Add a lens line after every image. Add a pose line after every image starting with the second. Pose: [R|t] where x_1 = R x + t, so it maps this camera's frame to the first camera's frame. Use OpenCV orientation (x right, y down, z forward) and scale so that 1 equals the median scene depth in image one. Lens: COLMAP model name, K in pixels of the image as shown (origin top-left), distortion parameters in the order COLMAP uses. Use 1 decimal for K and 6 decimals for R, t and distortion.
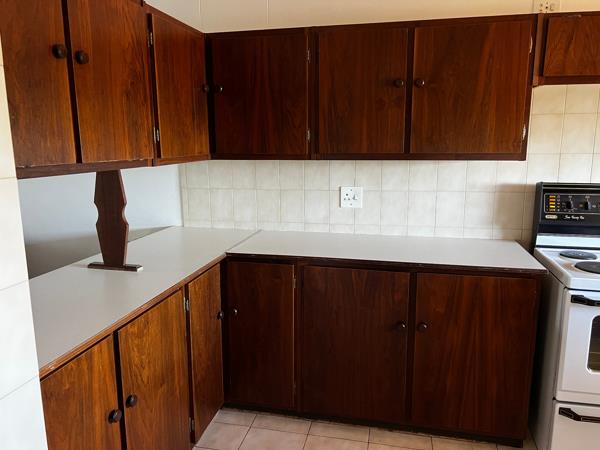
lens RADIAL K [[455.7, 0, 300.0], [0, 455.7, 225.0], [0, 0, 1]] dist [-0.002588, -0.002133]
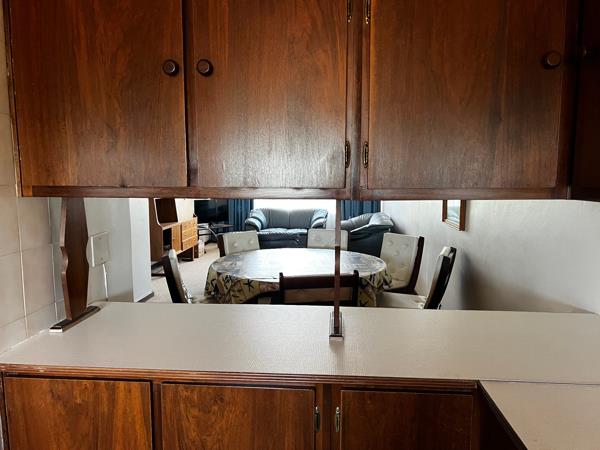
lens RADIAL K [[455.7, 0, 300.0], [0, 455.7, 225.0], [0, 0, 1]] dist [-0.002588, -0.002133]
pose [[0.155699, 0.108255, -0.981855, 0.464412], [-0.184778, 0.979624, 0.078707, -0.179561], [0.970368, 0.169171, 0.172529, 1.113652]]
